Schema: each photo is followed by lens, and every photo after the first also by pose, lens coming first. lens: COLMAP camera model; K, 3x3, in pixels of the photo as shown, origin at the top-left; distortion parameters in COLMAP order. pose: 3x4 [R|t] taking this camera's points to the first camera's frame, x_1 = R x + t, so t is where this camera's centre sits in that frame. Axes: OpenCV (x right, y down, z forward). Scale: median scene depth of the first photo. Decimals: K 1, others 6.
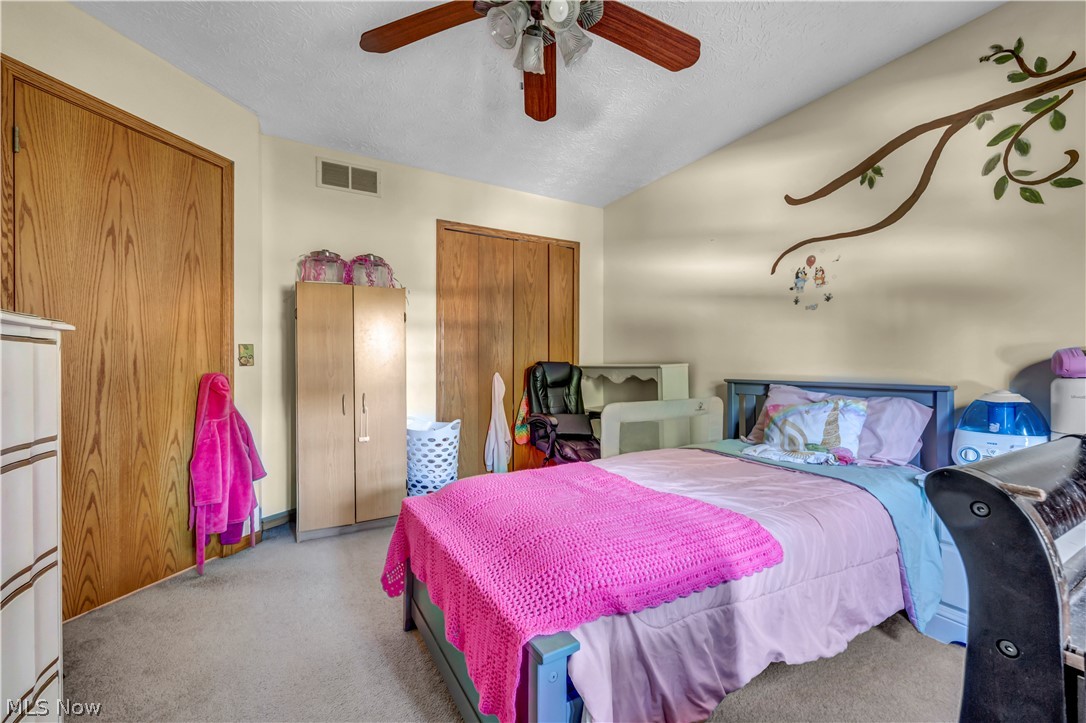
lens RADIAL K [[437.8, 0, 541.4], [0, 437.8, 361.2], [0, 0, 1]] dist [-0.006157, -0.000153]
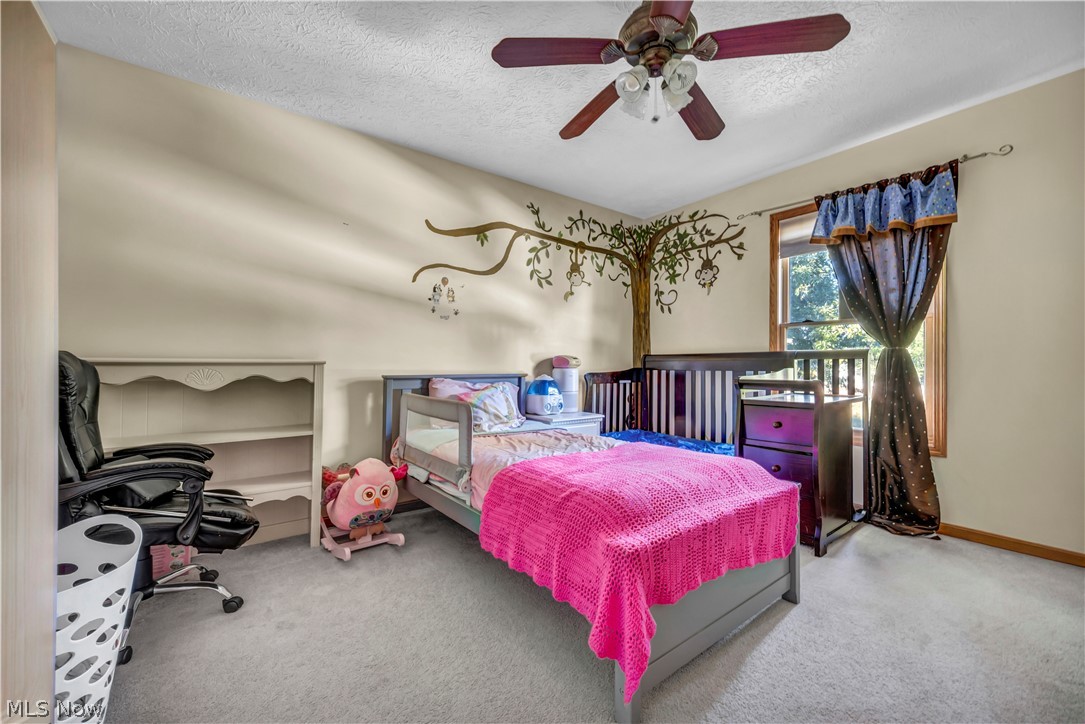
lens RADIAL K [[437.4, 0, 541.7], [0, 437.4, 364.6], [0, 0, 1]] dist [-0.006157, -0.000153]
pose [[-0.137759, 0.001496, 0.990465, -0.779531], [-0.010950, 0.999935, -0.003034, 0.019122], [-0.990405, -0.011264, -0.137733, 0.993761]]
